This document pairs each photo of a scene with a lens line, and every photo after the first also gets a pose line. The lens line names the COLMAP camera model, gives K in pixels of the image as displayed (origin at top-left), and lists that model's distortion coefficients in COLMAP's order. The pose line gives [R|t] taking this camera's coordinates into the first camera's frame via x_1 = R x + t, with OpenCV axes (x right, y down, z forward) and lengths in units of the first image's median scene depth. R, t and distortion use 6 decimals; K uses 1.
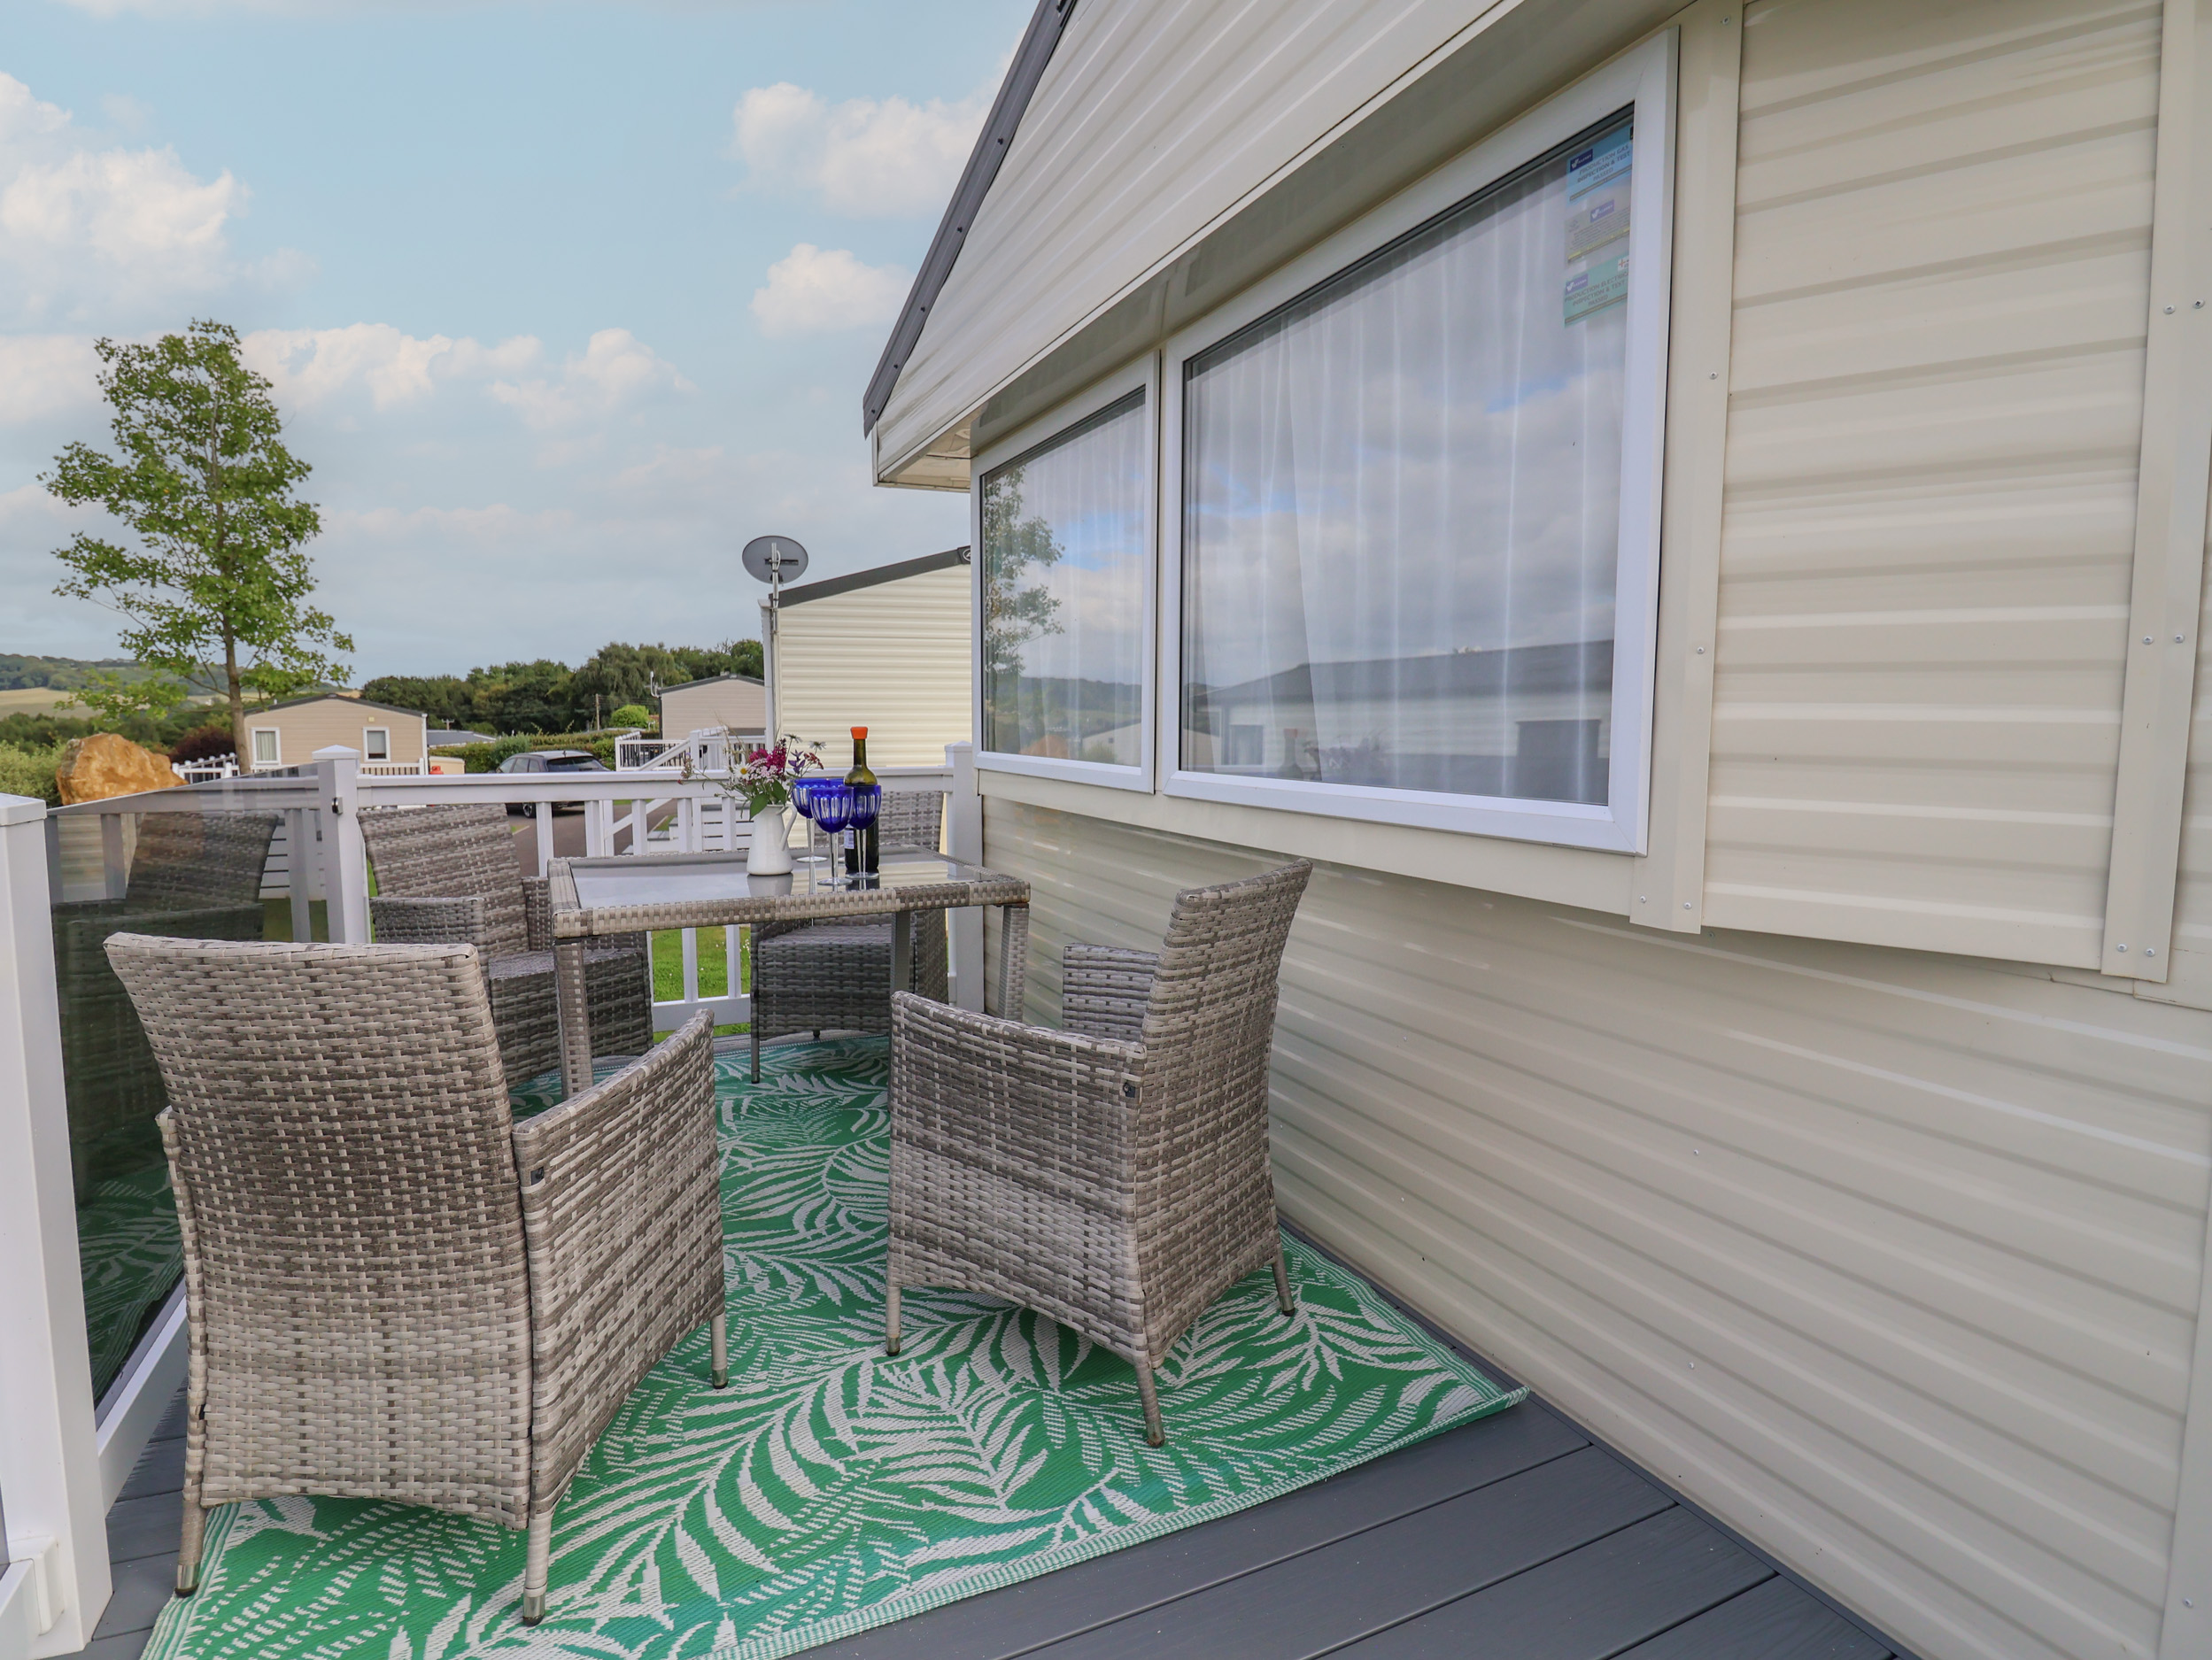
lens RADIAL K [[1193.3, 0, 1135.7], [0, 1193.3, 823.4], [0, 0, 1]] dist [-0.000884, -0.014362]
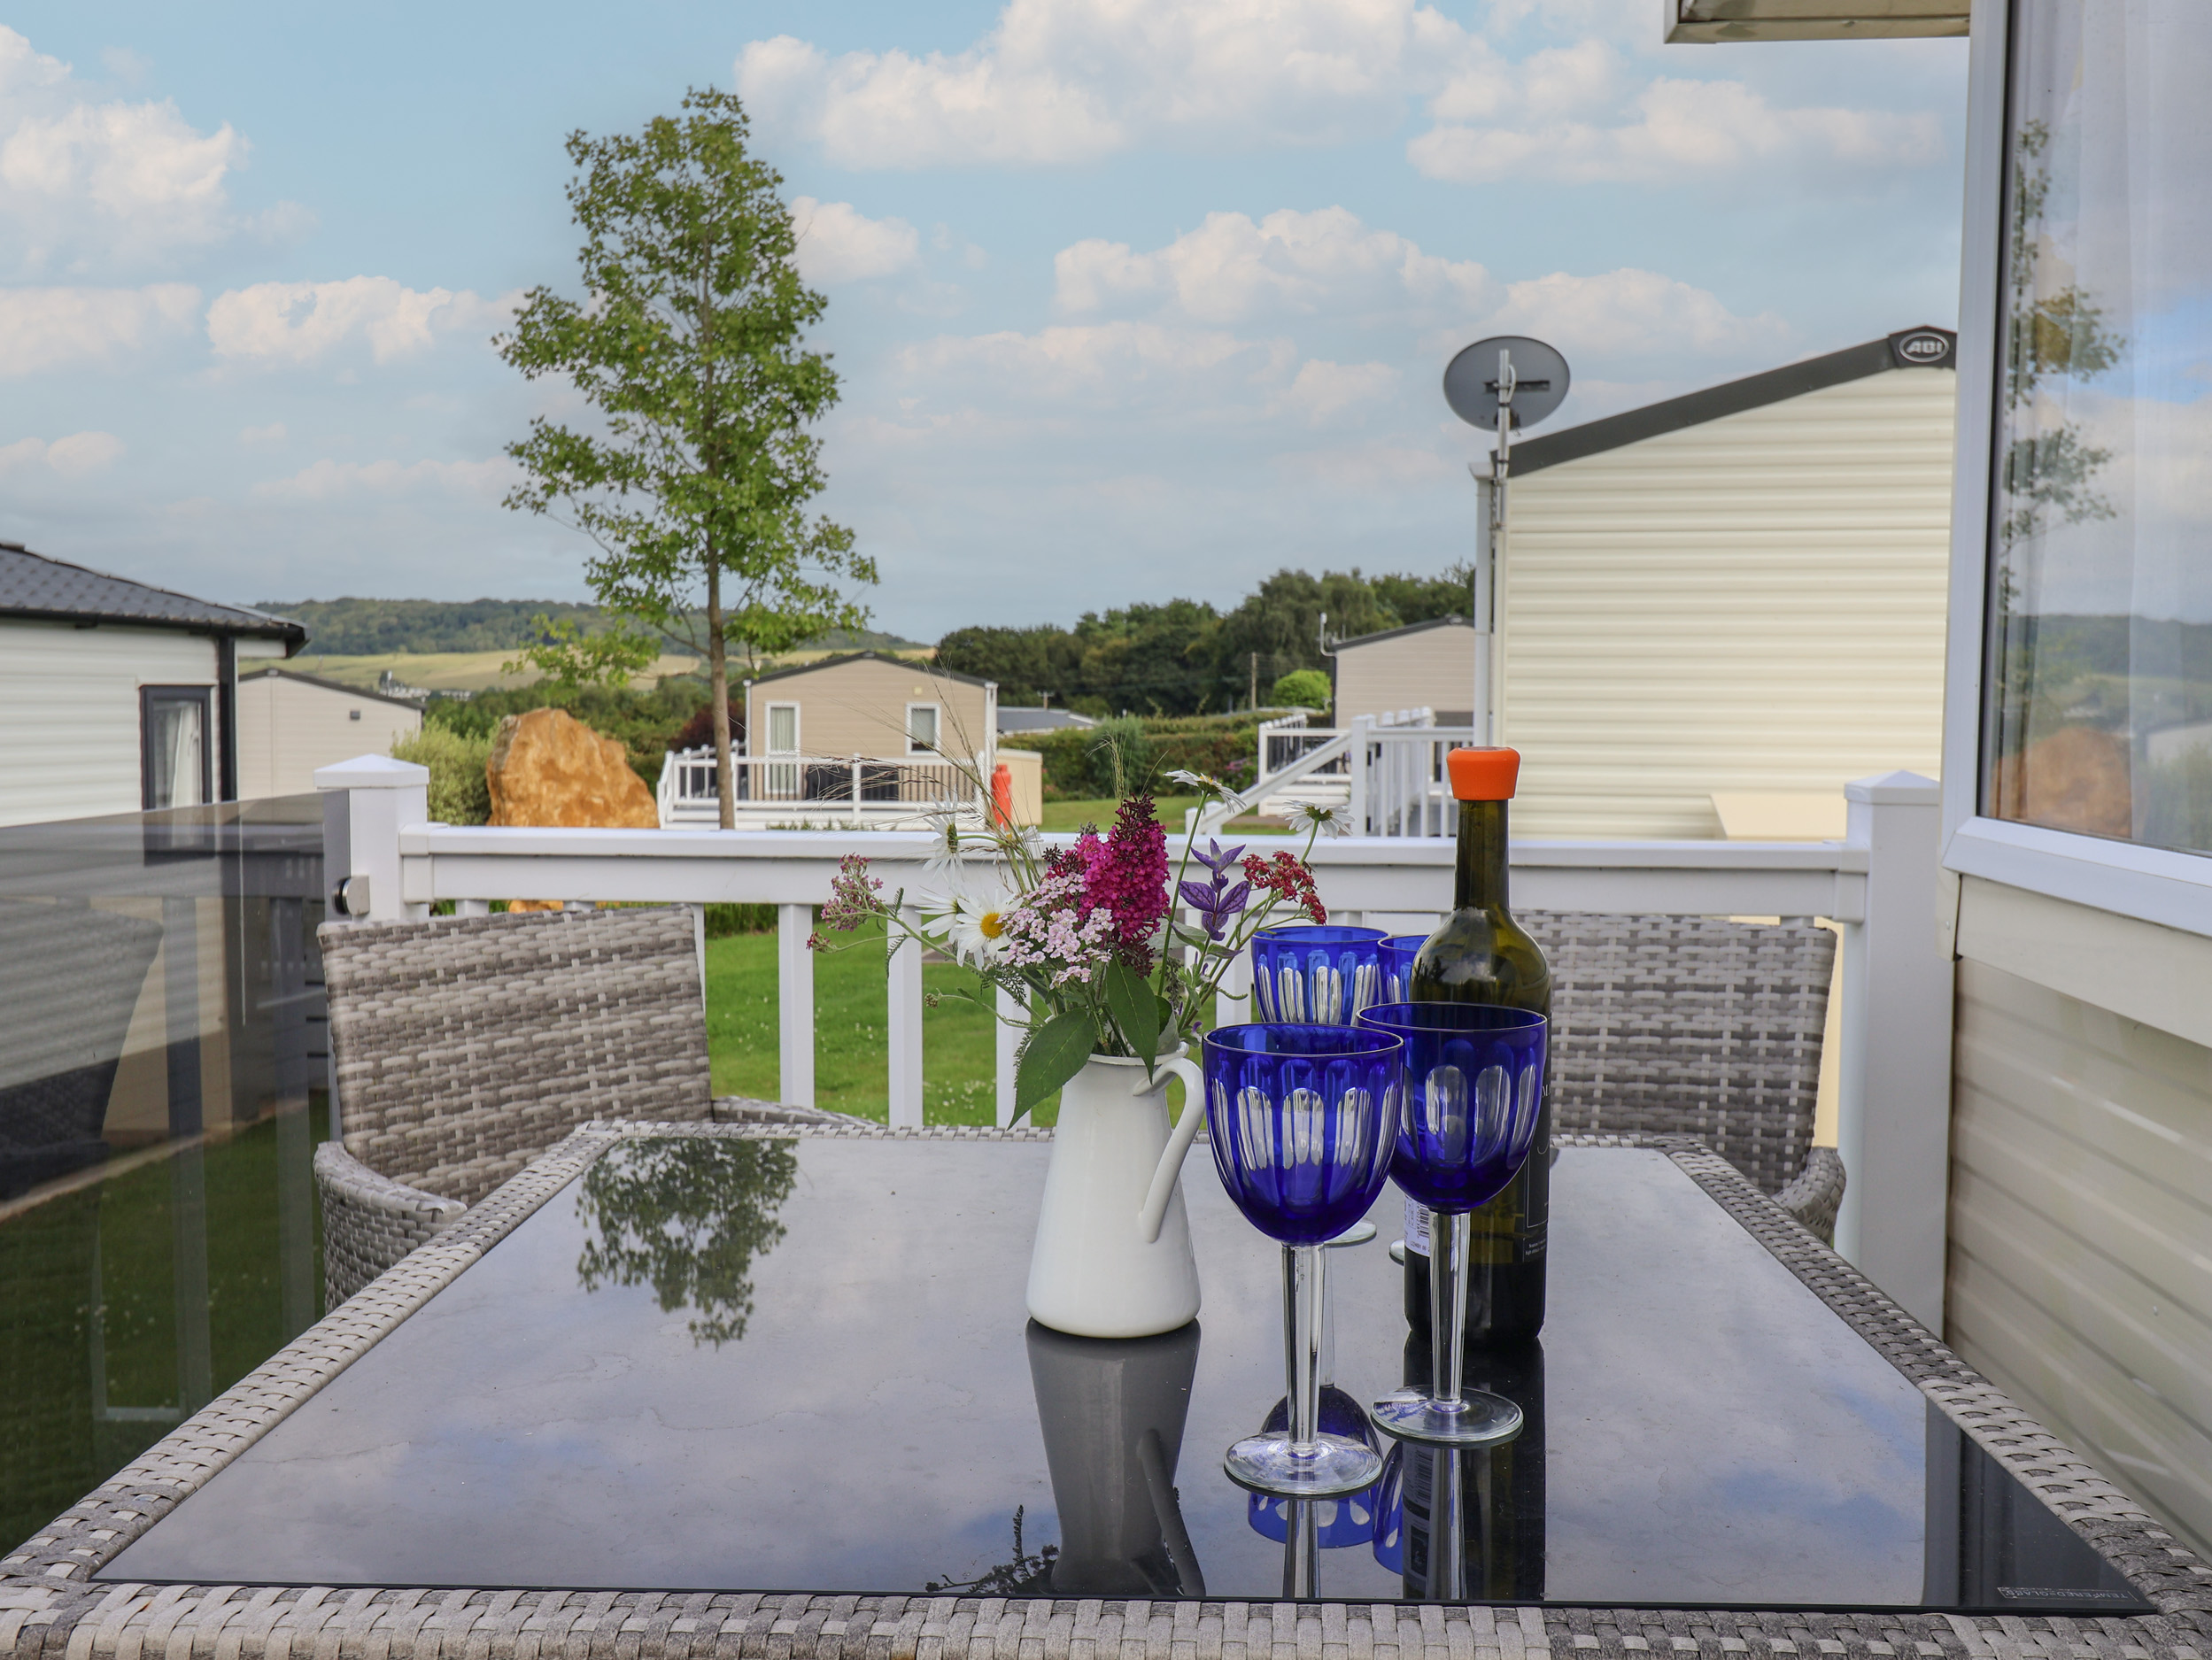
lens RADIAL K [[2071.5, 0, 1106.0], [0, 2071.5, 830.0], [0, 0, 1]] dist [0.024260, 0.010487]
pose [[0.879027, 0.037705, -0.475279, -0.078840], [-0.048223, 0.998787, -0.009952, -0.044739], [0.474327, 0.031668, 0.879779, 0.472273]]
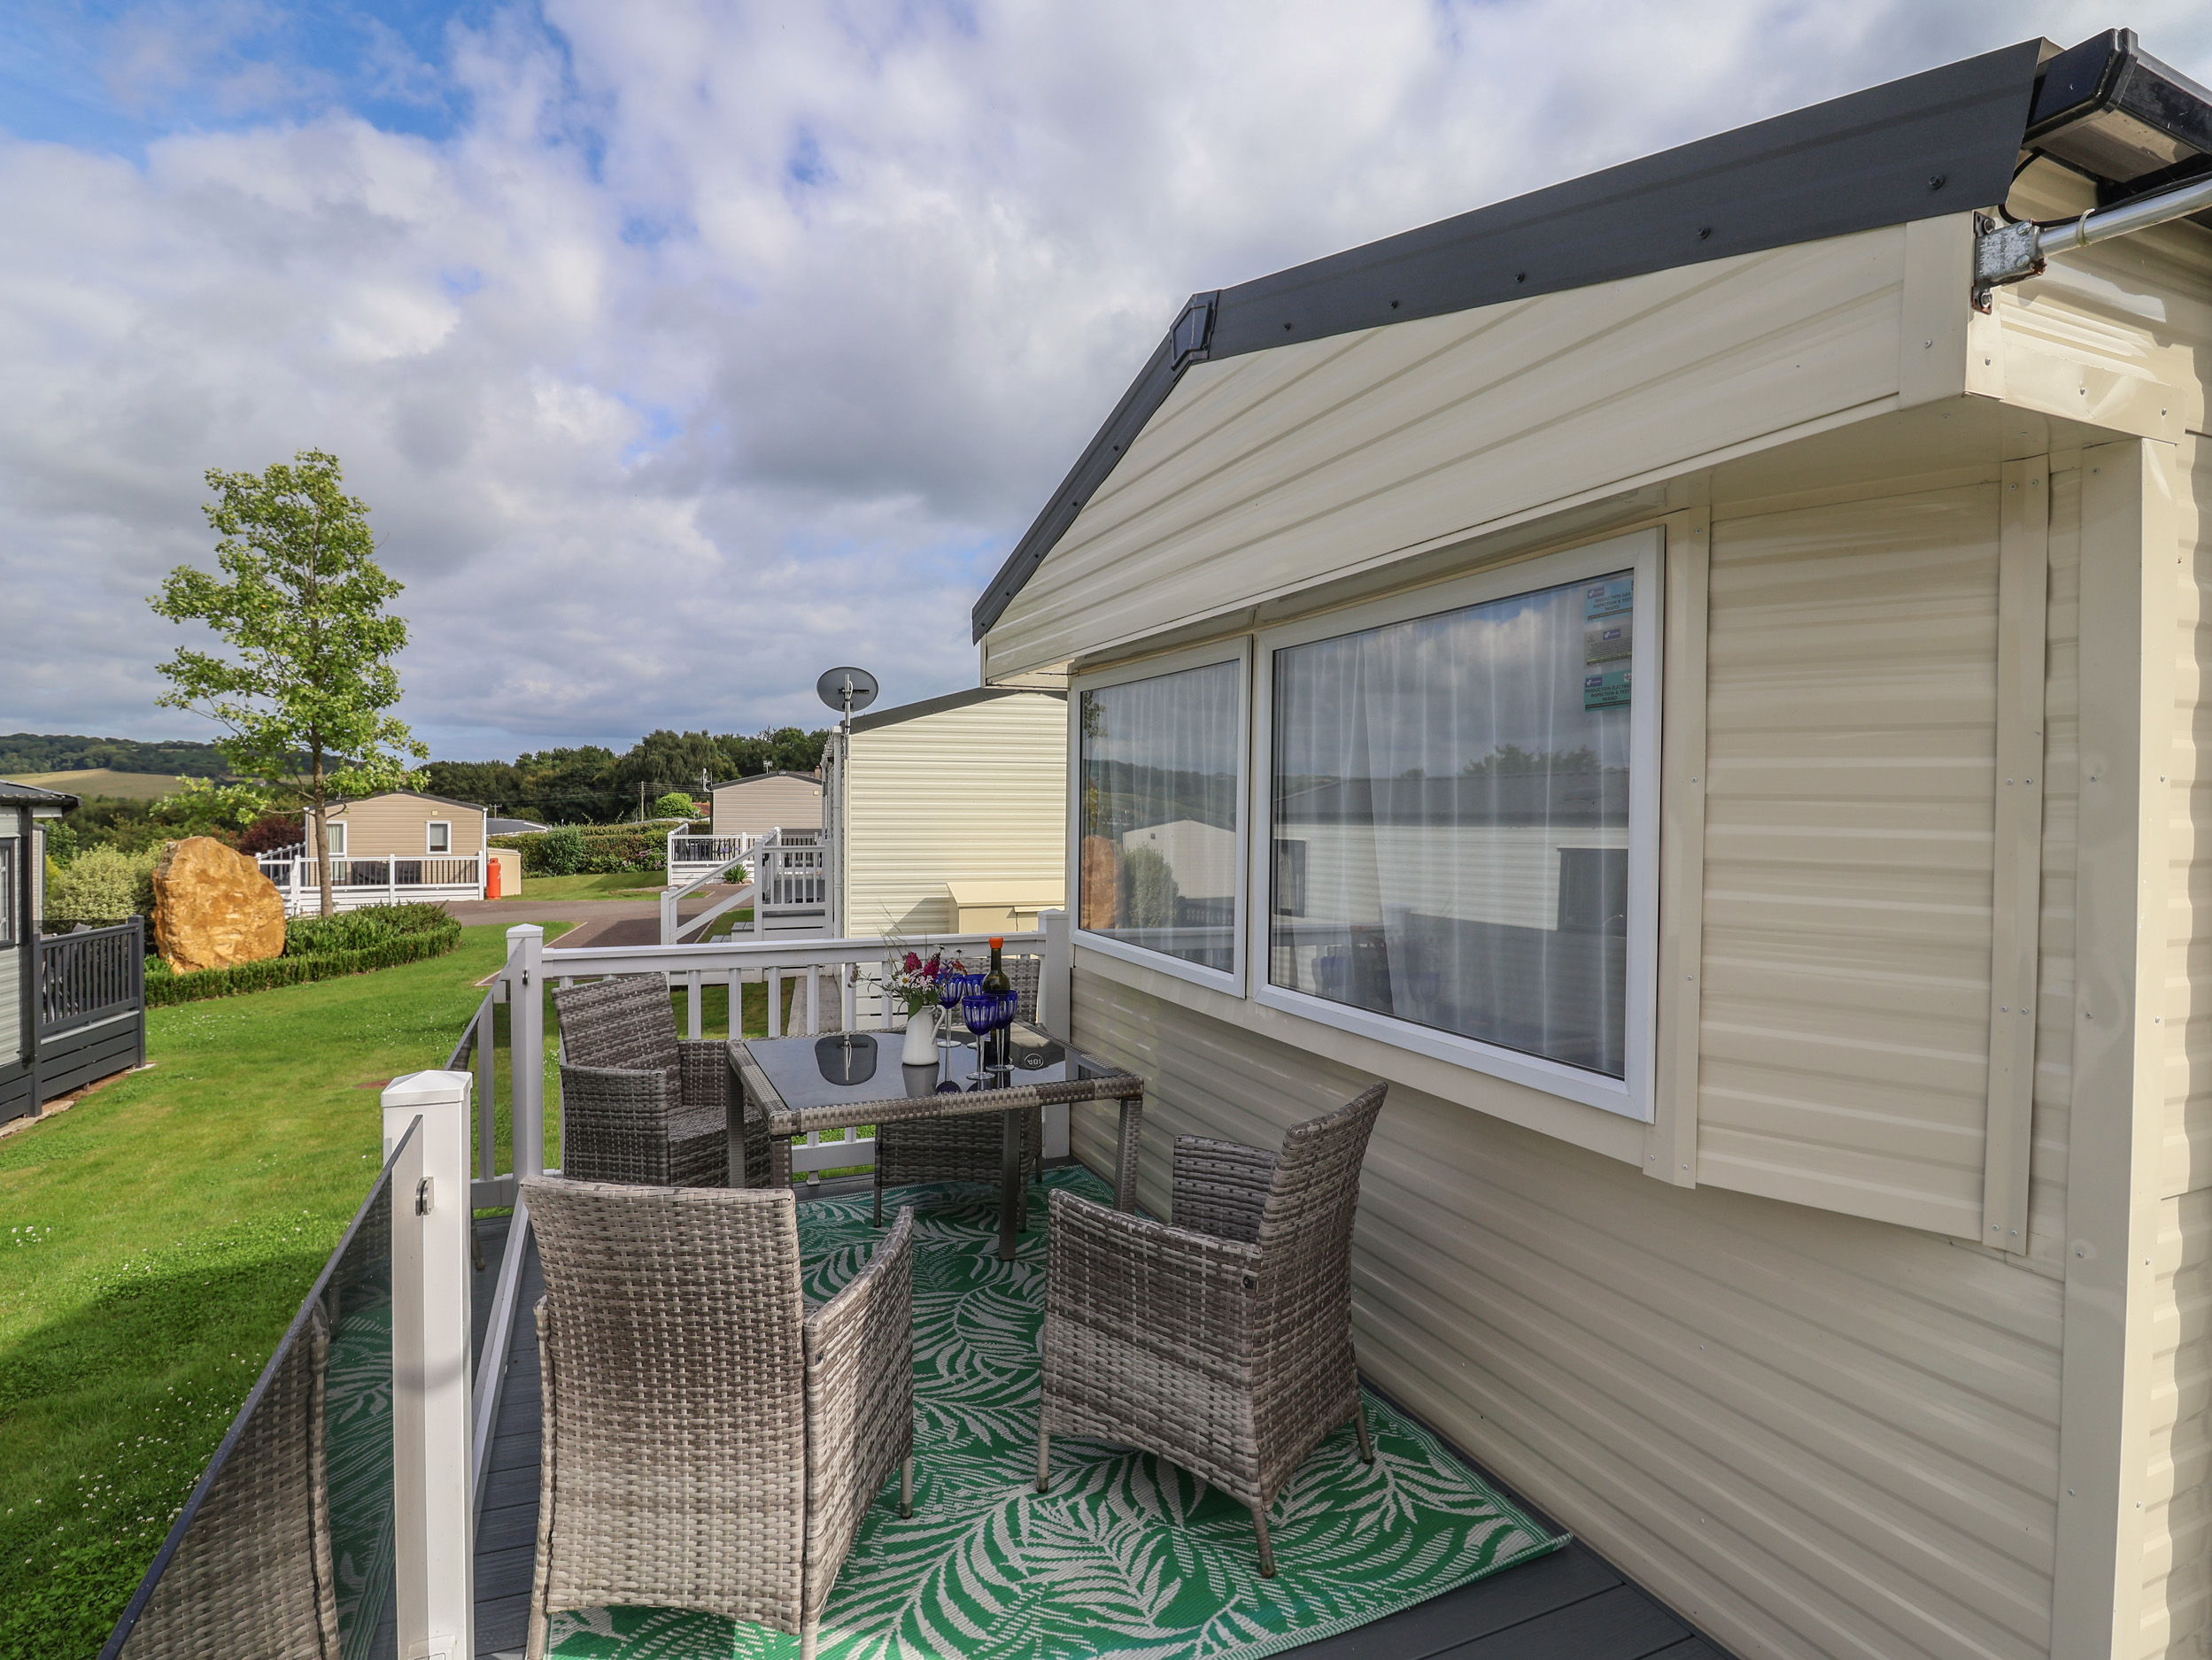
lens RADIAL K [[1196.6, 0, 1134.2], [0, 1196.6, 823.6], [0, 0, 1]] dist [0.002623, -0.015519]
pose [[0.999555, 0.006748, -0.029054, -0.047519], [-0.008813, 0.997400, -0.071529, -0.086998], [0.028495, 0.071753, 0.997015, -0.154105]]
